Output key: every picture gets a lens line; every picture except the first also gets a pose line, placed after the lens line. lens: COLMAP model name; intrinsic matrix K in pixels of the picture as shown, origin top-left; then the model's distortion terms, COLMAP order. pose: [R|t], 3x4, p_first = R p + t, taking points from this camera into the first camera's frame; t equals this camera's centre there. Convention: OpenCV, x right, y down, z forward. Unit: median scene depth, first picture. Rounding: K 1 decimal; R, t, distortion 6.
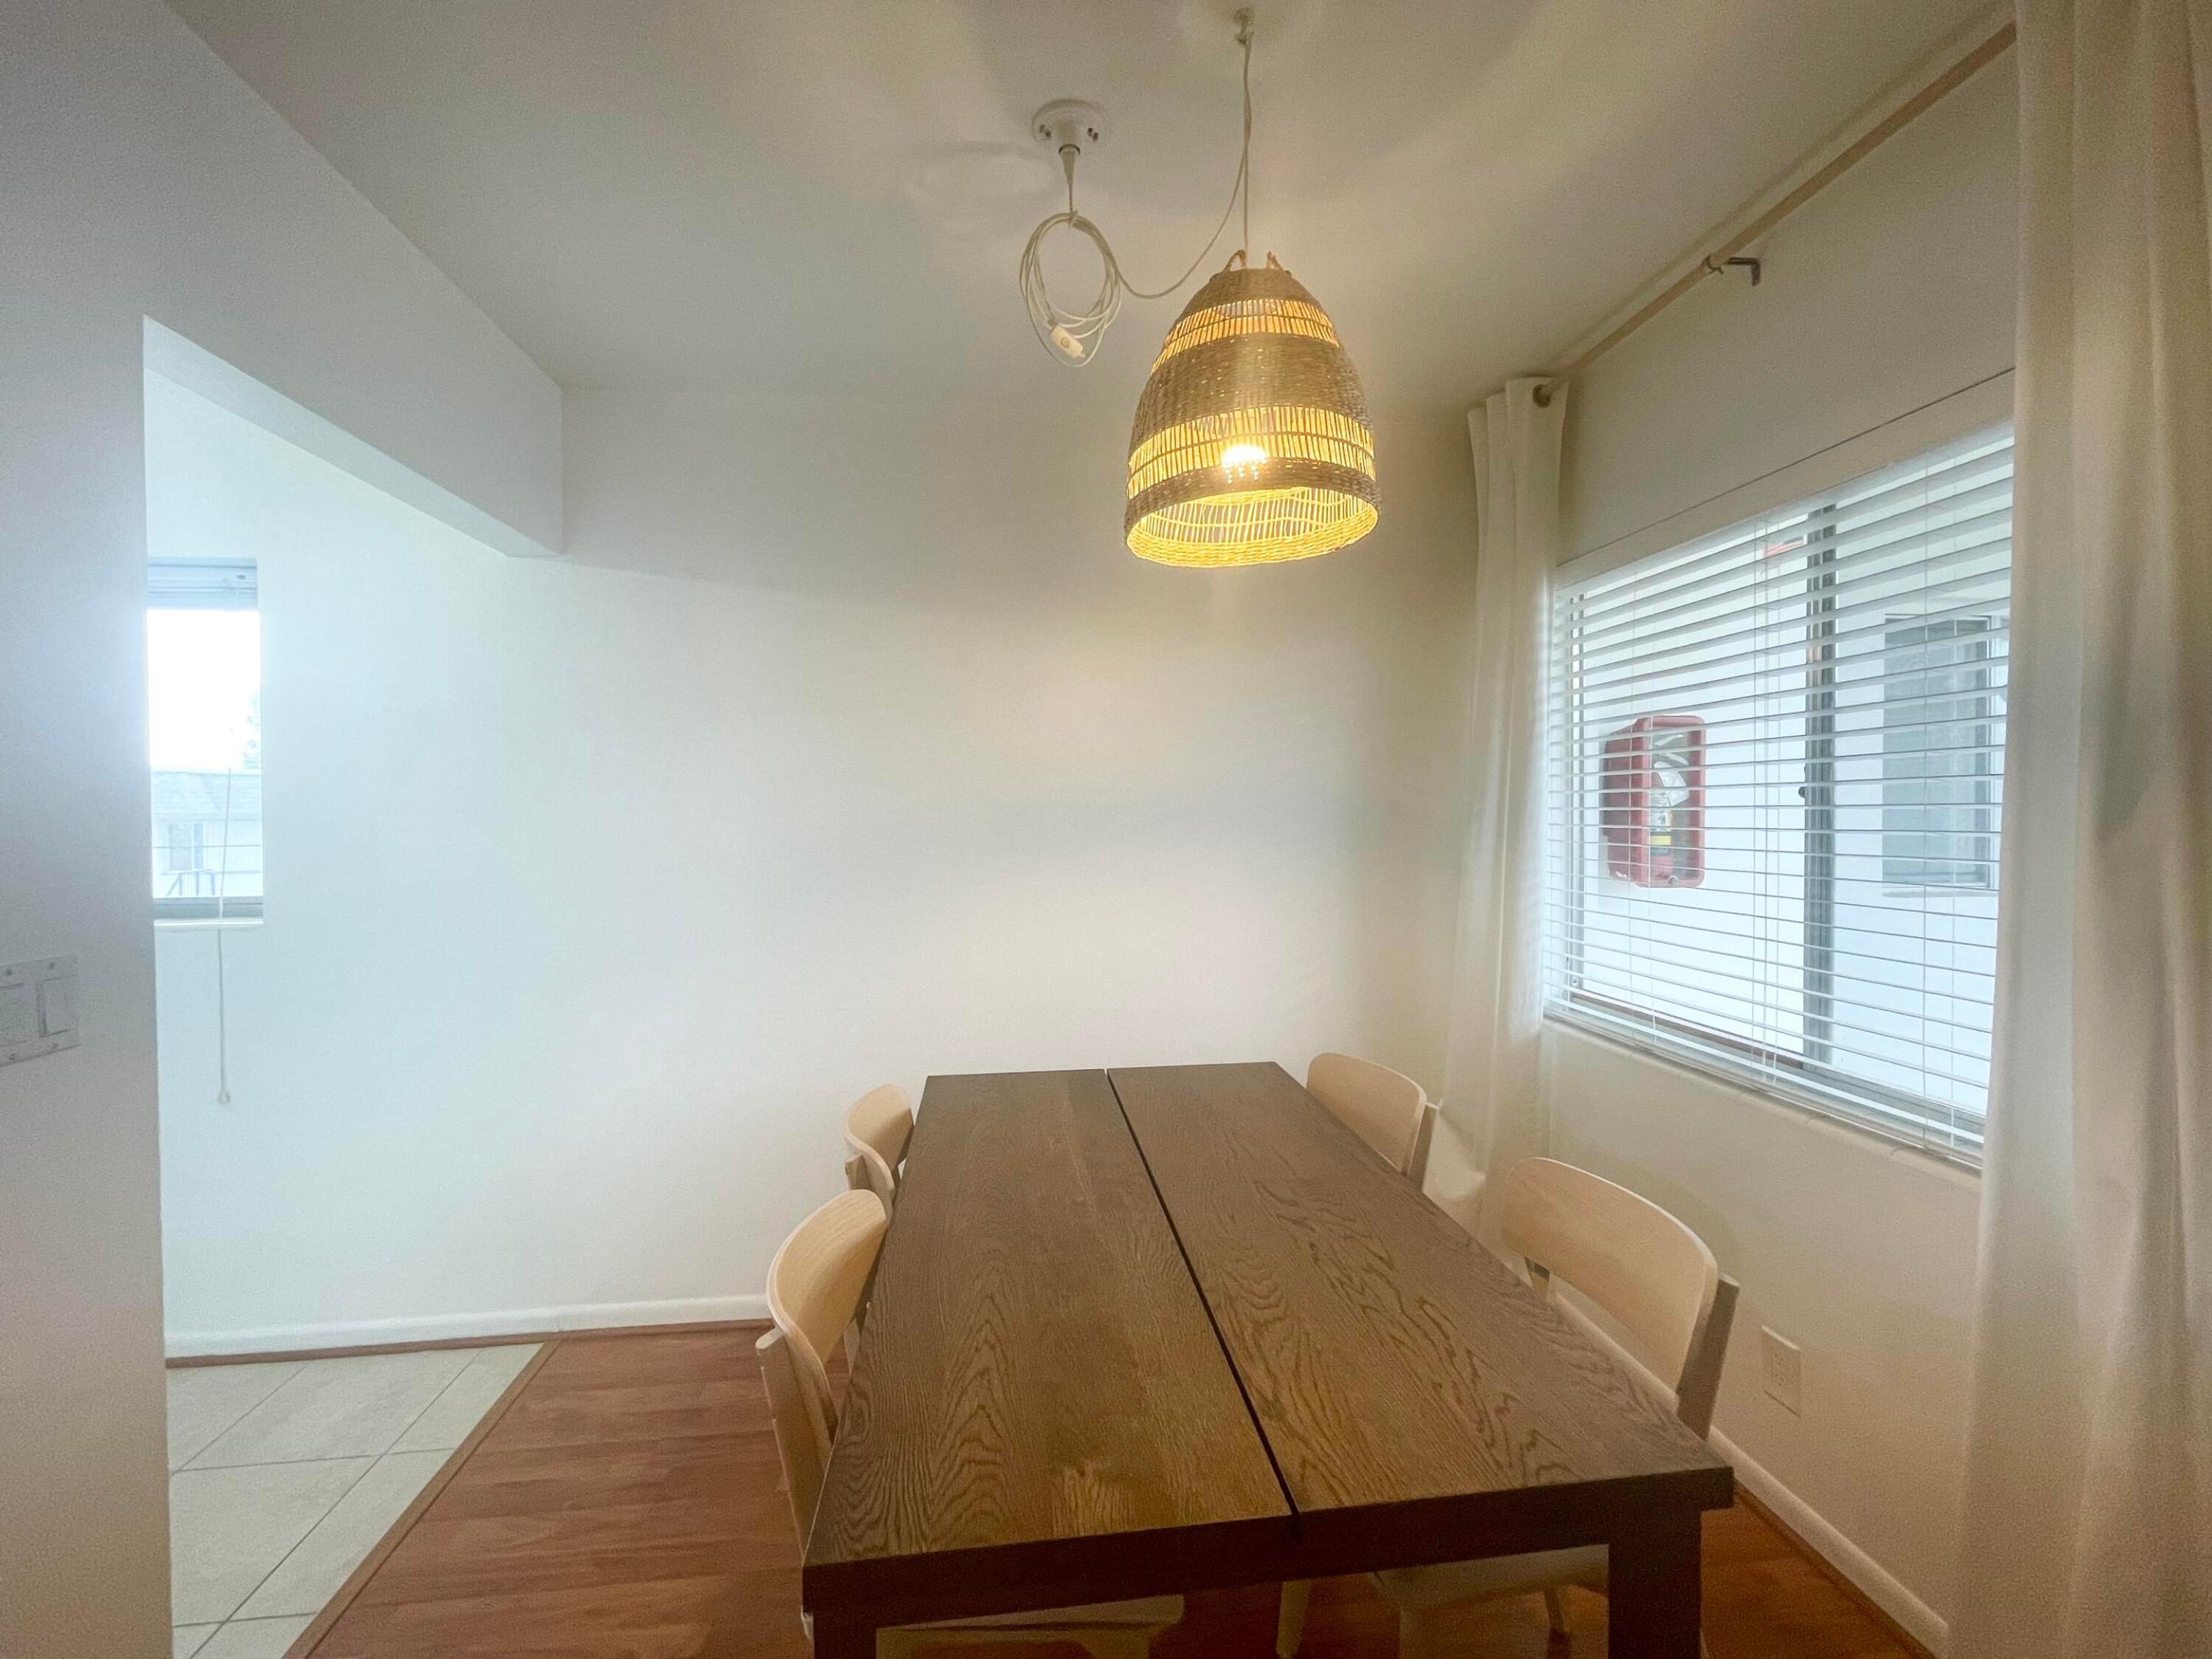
lens RADIAL K [[901.5, 0, 1104.5], [0, 901.5, 828.7], [0, 0, 1]] dist [-0.002211, 0.000292]
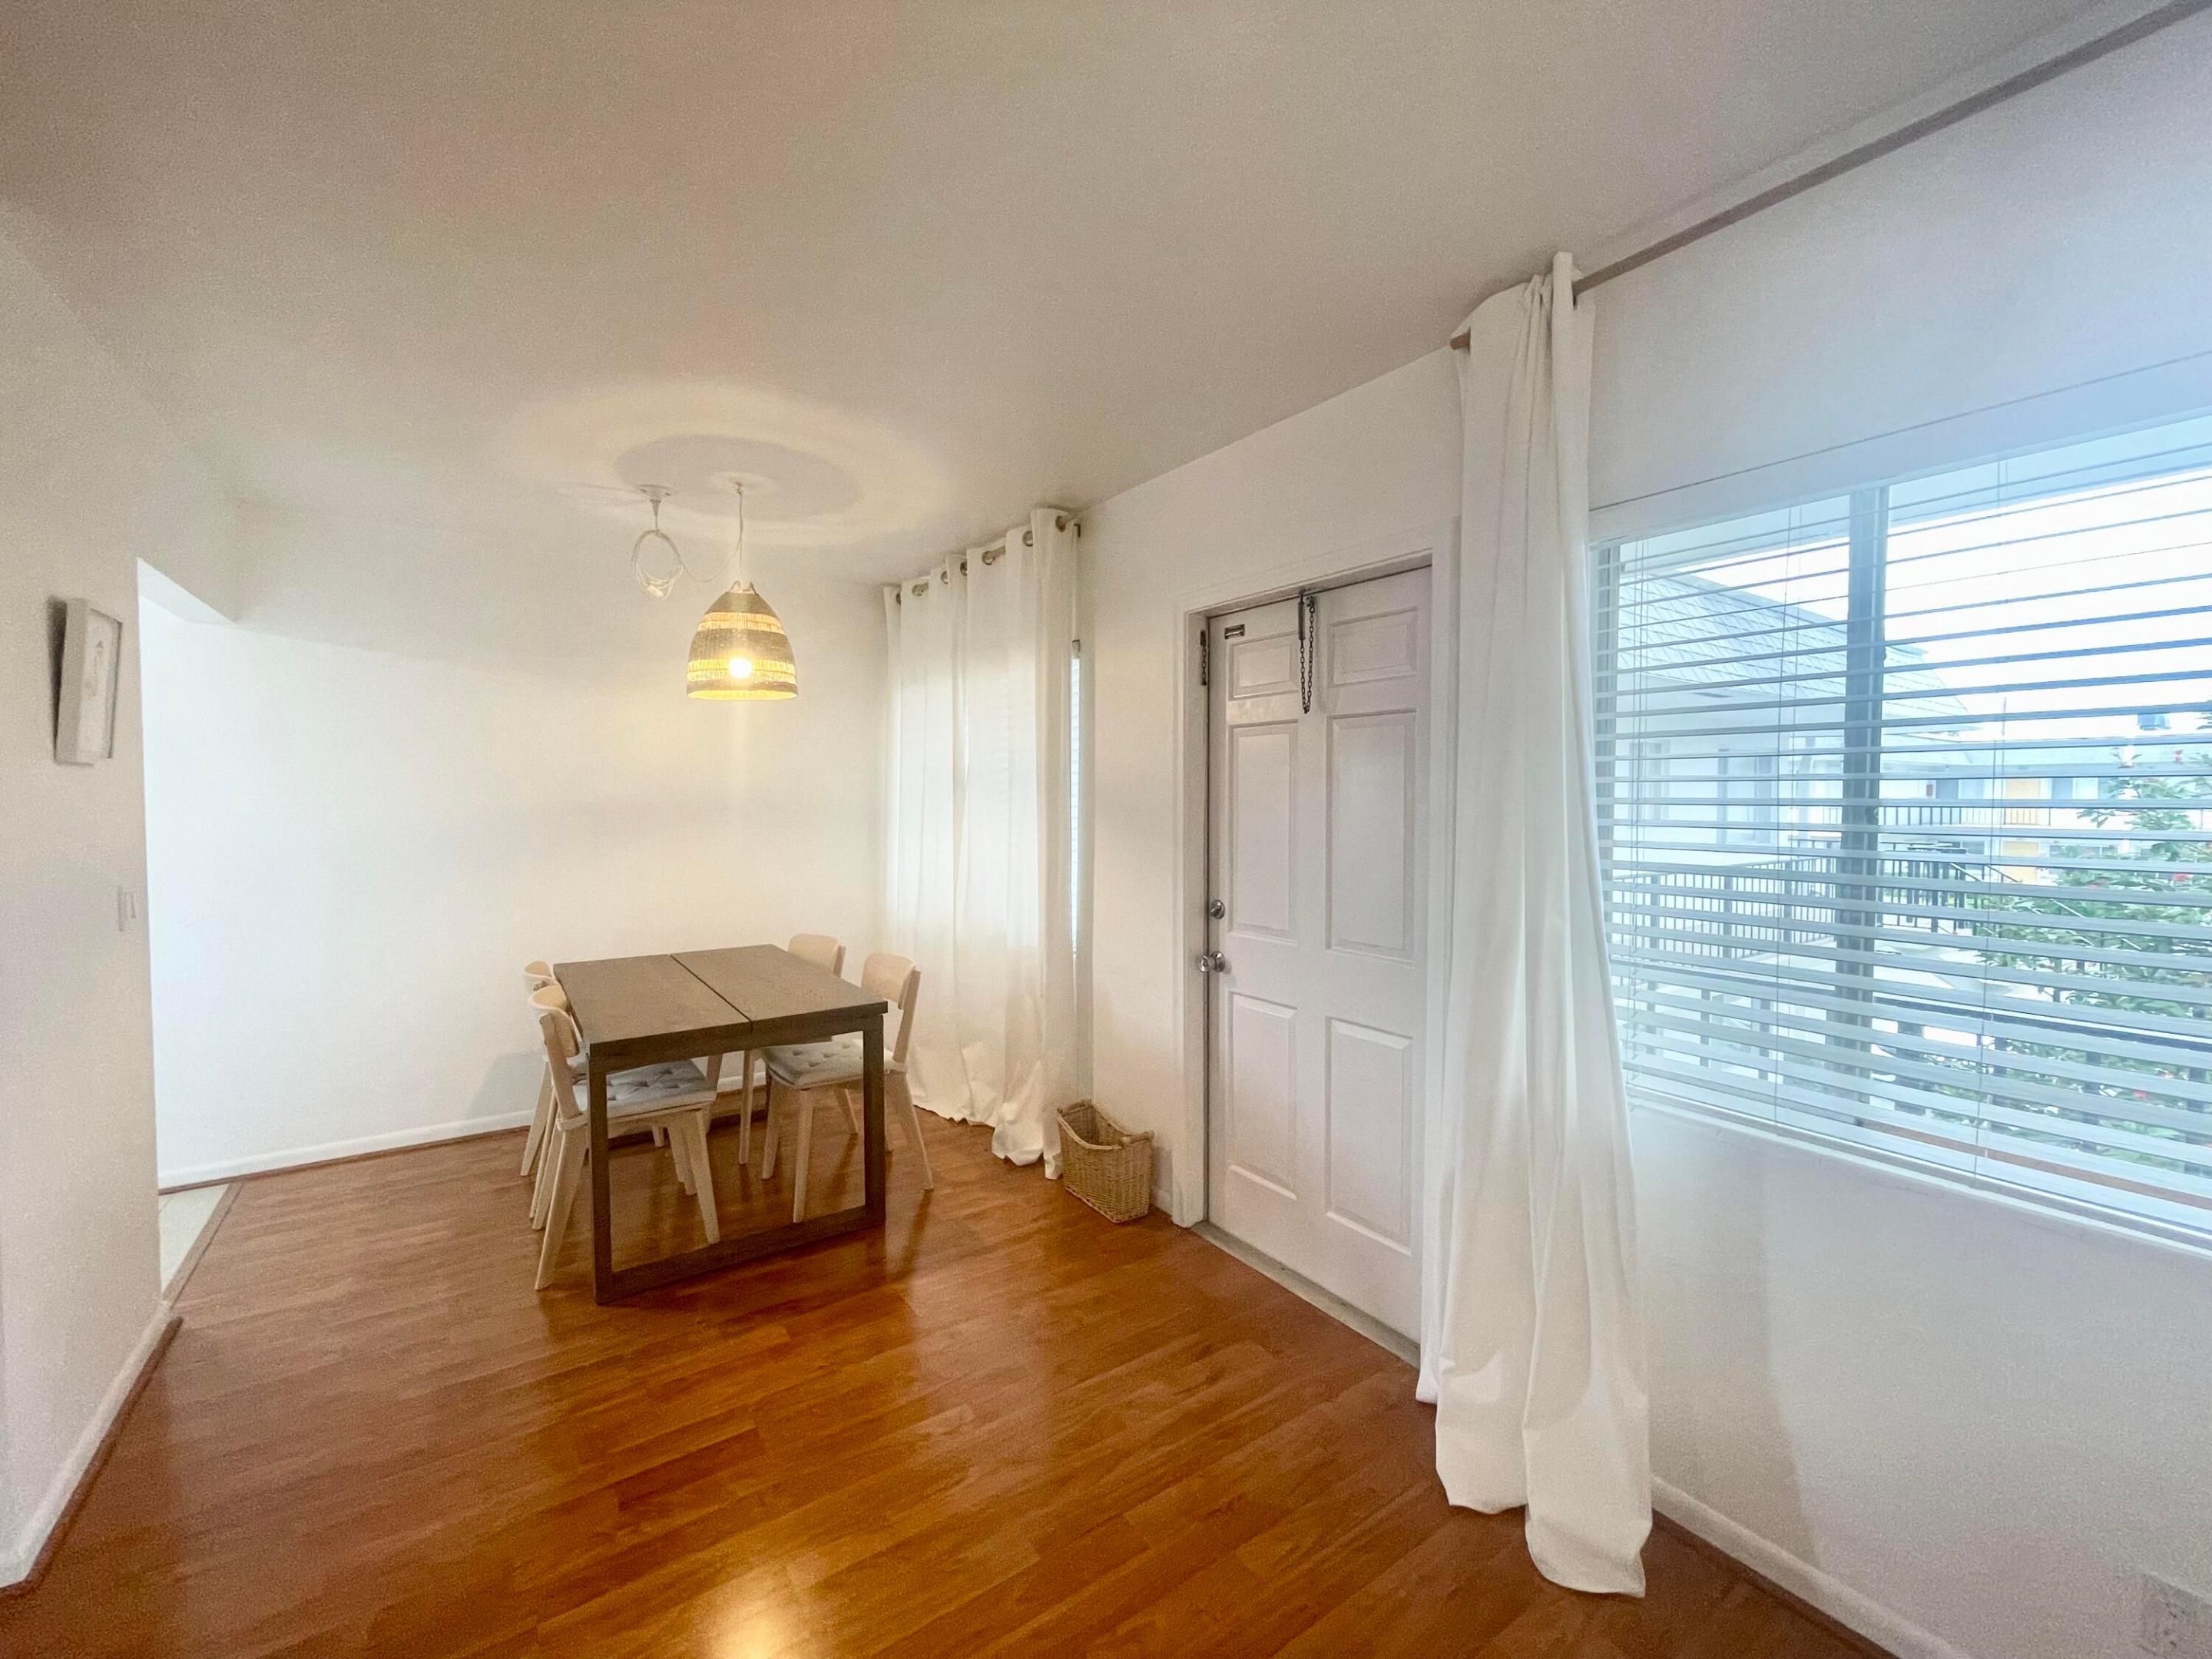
lens RADIAL K [[901.5, 0, 1098.8], [0, 901.5, 815.7], [0, 0, 1]] dist [-0.002211, 0.000292]
pose [[0.886767, -0.007129, 0.462162, -0.097625], [0.006835, 0.999974, 0.002311, 0.000990], [-0.462167, 0.001110, 0.886792, -1.369676]]
